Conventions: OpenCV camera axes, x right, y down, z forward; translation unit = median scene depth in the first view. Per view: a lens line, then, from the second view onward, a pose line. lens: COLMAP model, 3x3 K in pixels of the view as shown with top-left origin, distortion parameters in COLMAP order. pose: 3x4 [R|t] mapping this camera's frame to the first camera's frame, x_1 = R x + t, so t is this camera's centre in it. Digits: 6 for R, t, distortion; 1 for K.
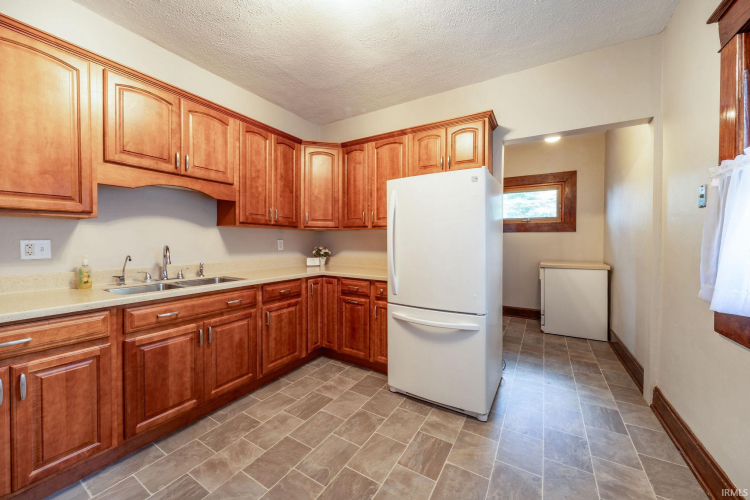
lens RADIAL K [[262.5, 0, 379.5], [0, 262.5, 238.9], [0, 0, 1]] dist [-0.000327, -0.000087]
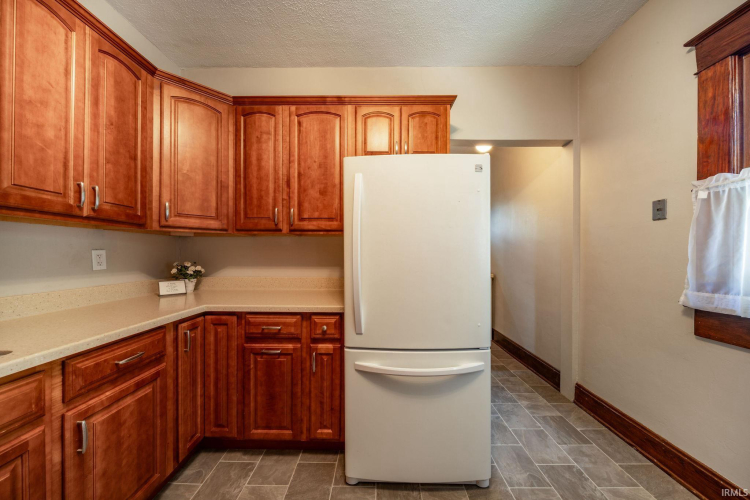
lens RADIAL K [[265.3, 0, 375.0], [0, 265.3, 250.0], [0, 0, 1]] dist [0.000360, -0.000031]
pose [[0.875428, 0.003534, 0.483336, -0.180189], [-0.001553, 0.999989, -0.004499, 0.005775], [-0.483346, 0.003188, 0.875424, 0.326484]]
